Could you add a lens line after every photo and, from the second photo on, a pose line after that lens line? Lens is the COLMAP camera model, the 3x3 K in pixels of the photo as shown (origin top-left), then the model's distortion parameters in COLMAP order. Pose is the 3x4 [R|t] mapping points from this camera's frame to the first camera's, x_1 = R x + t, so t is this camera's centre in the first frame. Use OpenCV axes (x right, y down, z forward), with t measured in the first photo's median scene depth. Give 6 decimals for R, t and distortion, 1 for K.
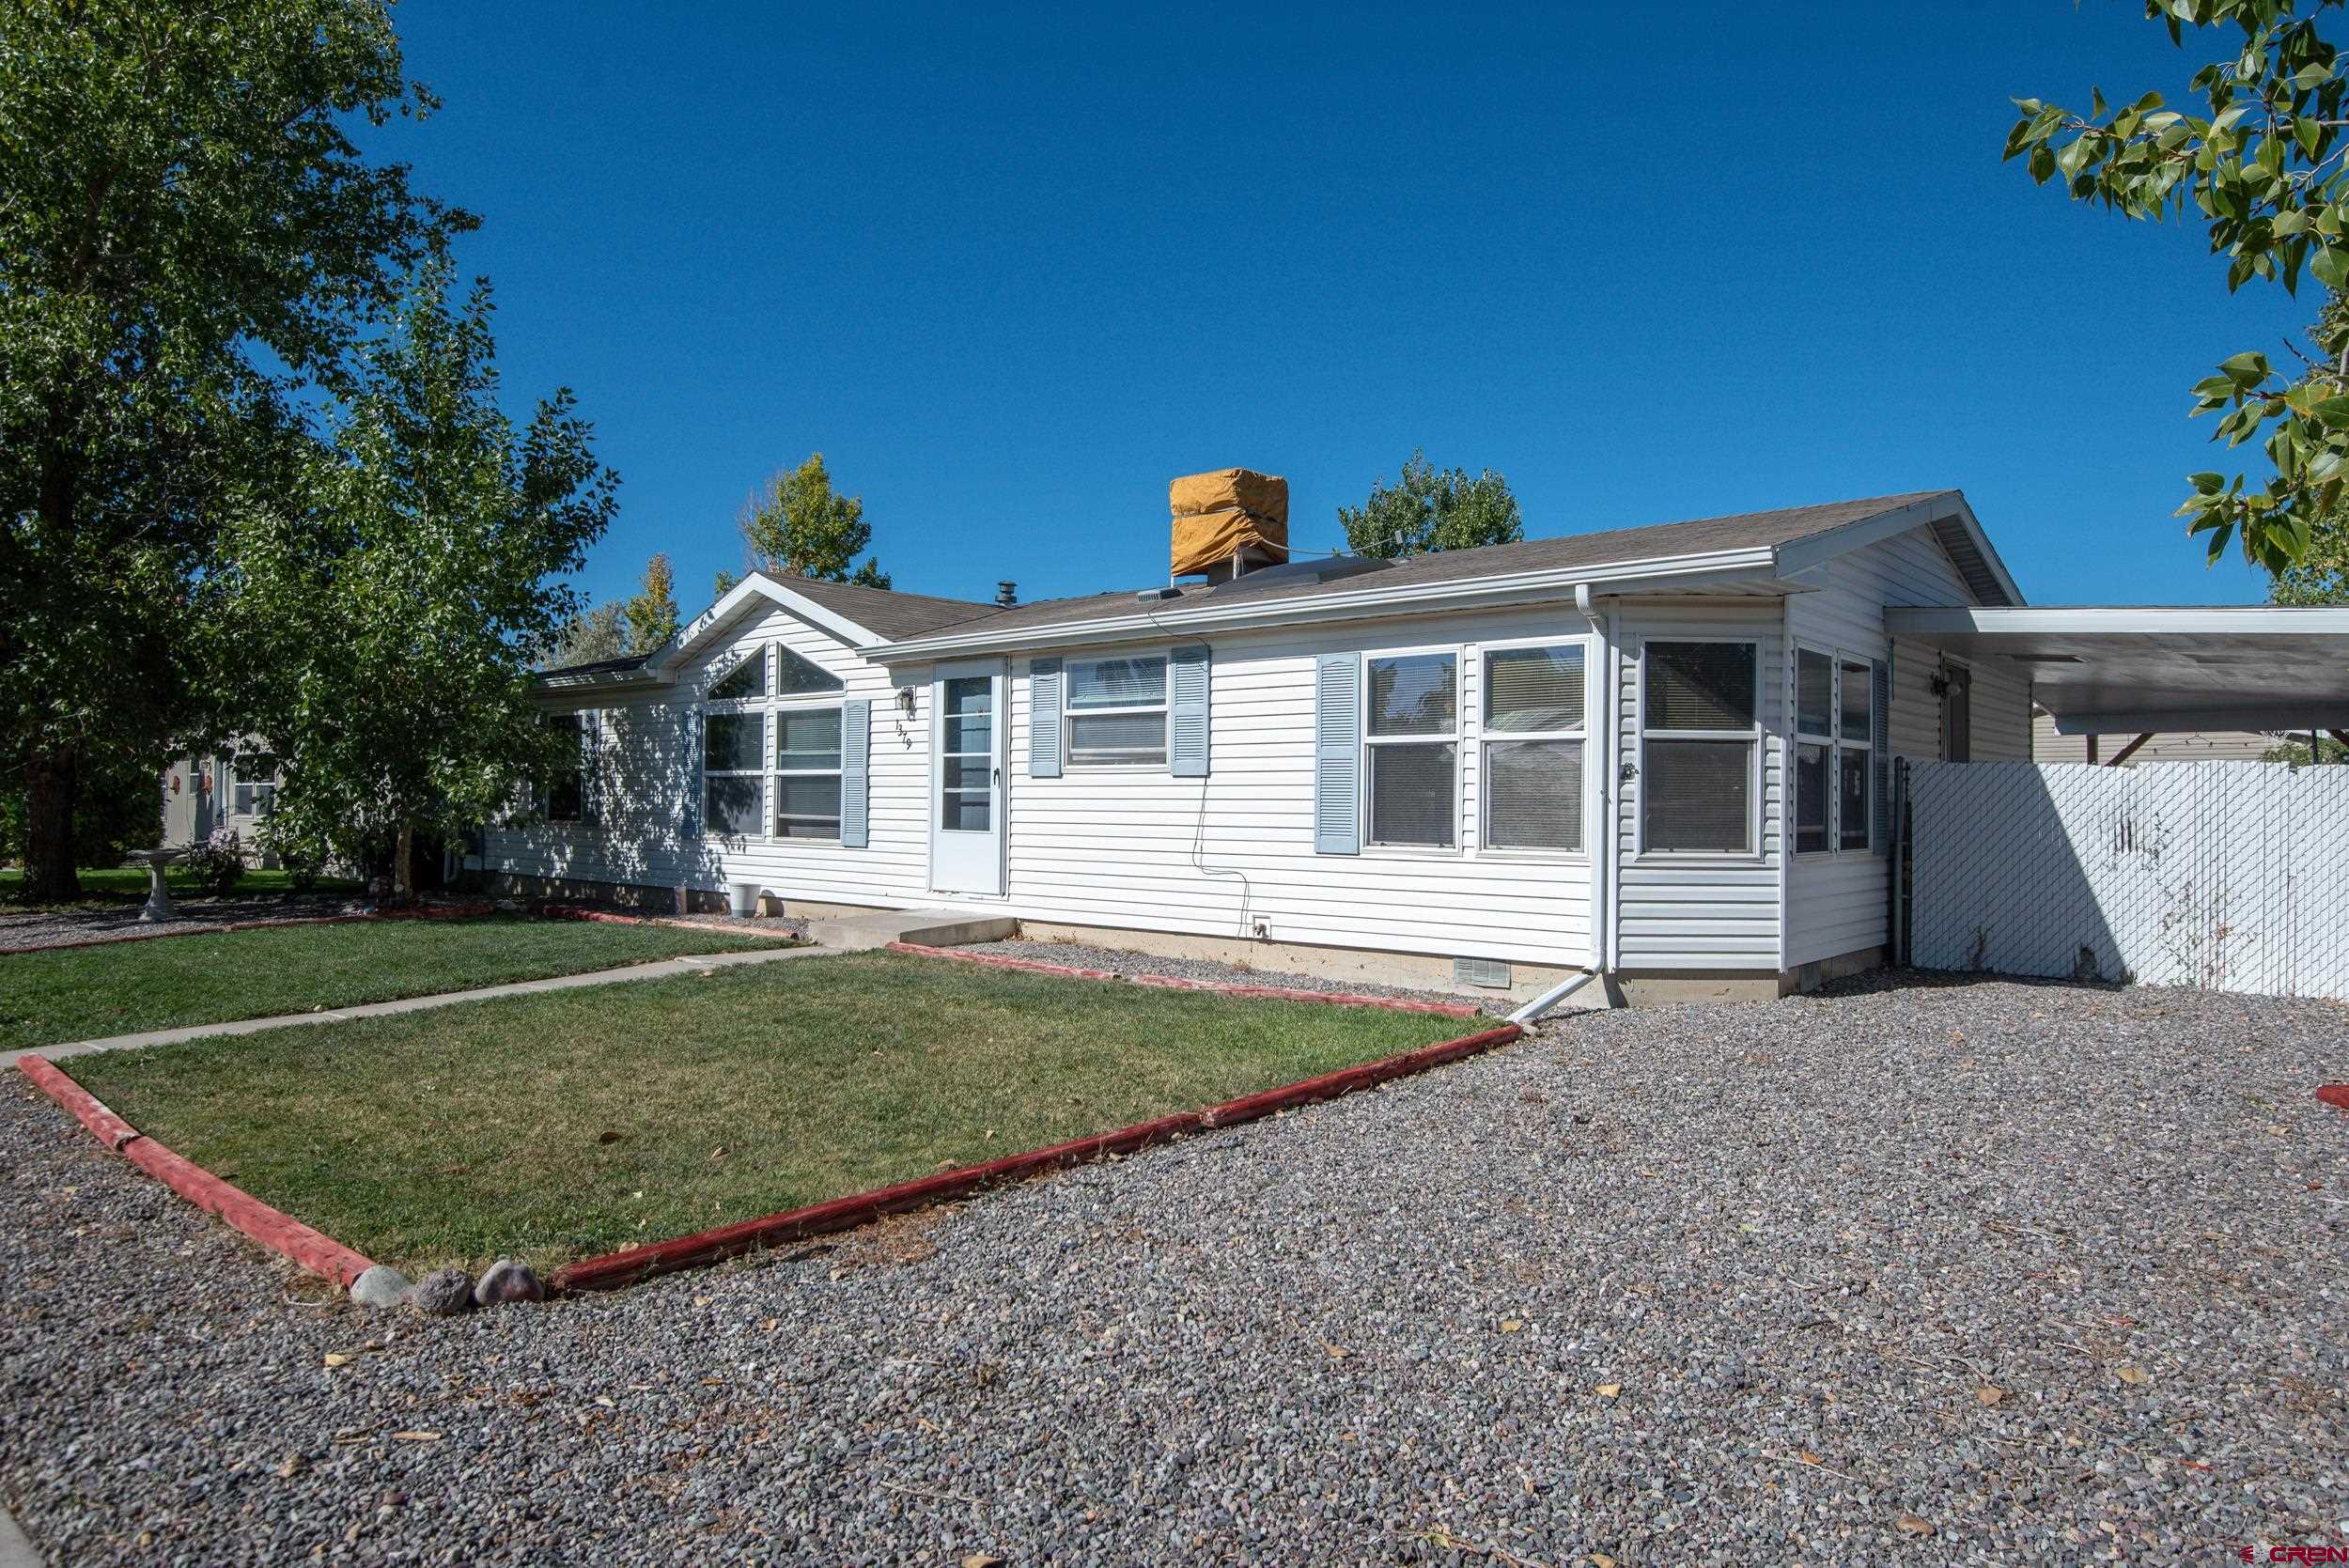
lens RADIAL K [[1509.1, 0, 1171.1], [0, 1509.1, 821.0], [0, 0, 1]] dist [-0.001450, 0.000206]
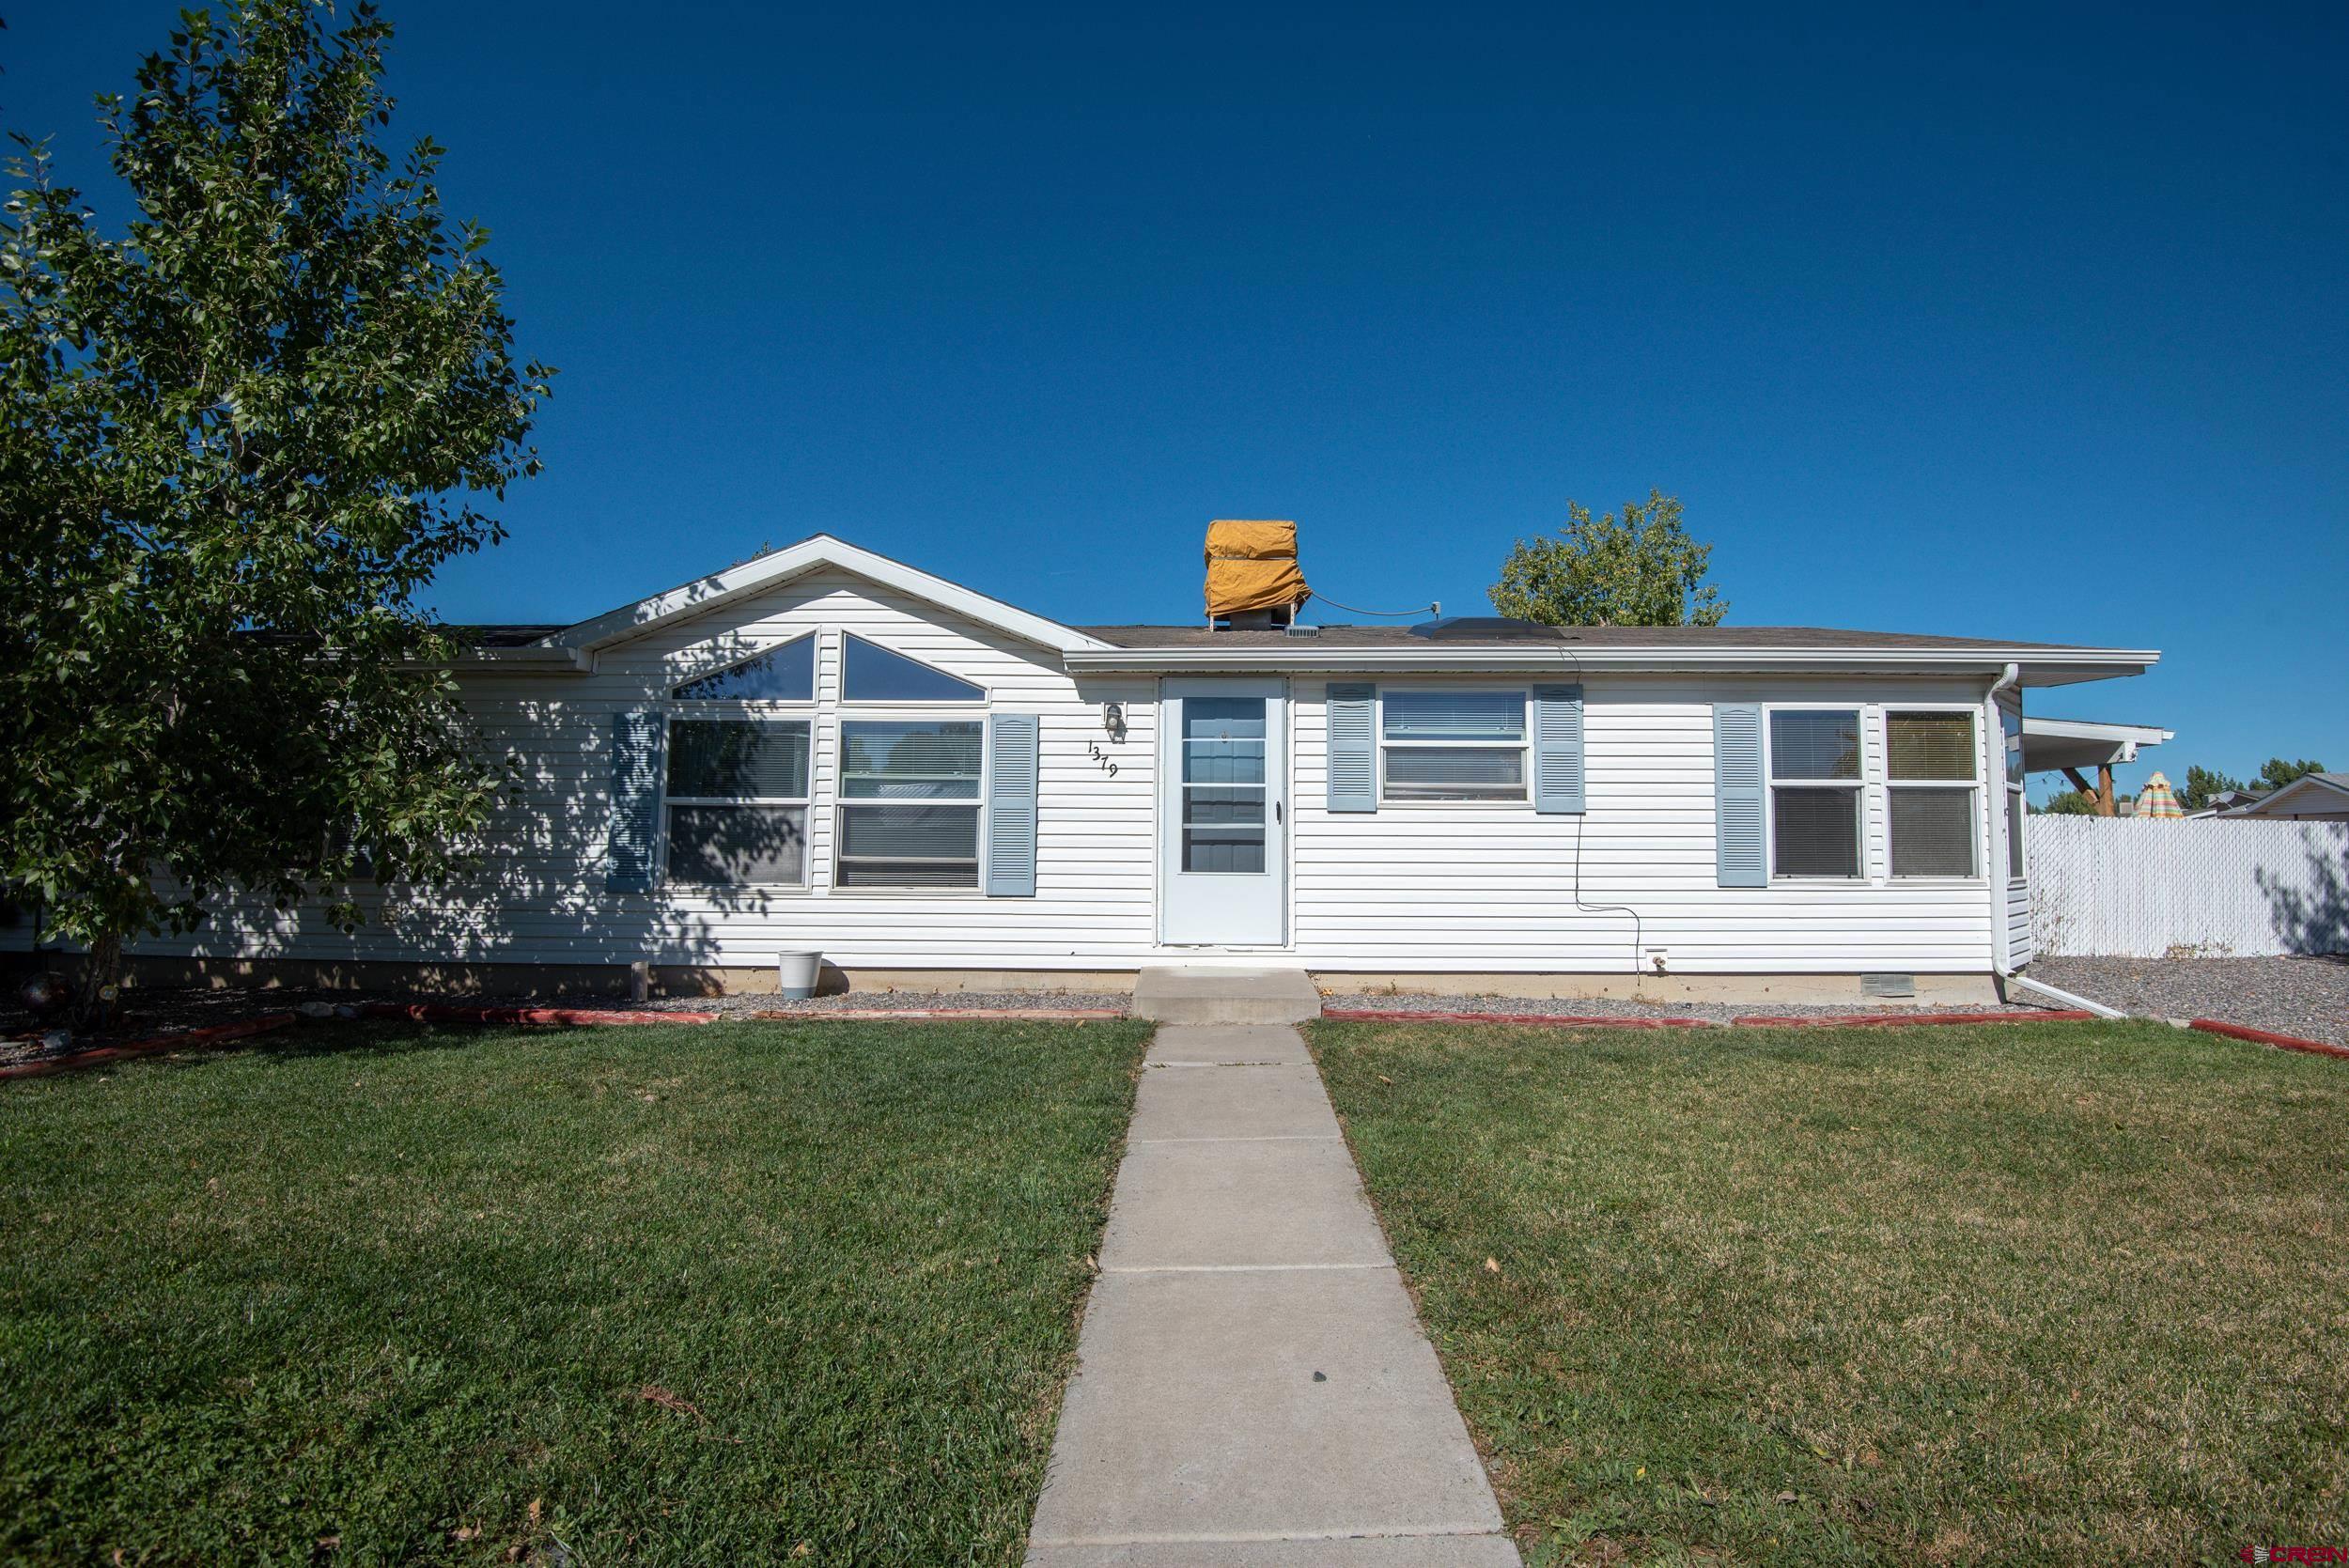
lens RADIAL K [[1109.4, 0, 1174.5], [0, 1109.4, 784.0], [0, 0, 1]] dist [-0.009440, -0.000801]
pose [[0.746583, 0.033166, 0.664465, -0.579526], [0.010218, 0.998067, -0.061298, -0.005859], [-0.665214, 0.052553, 0.744801, 0.542297]]
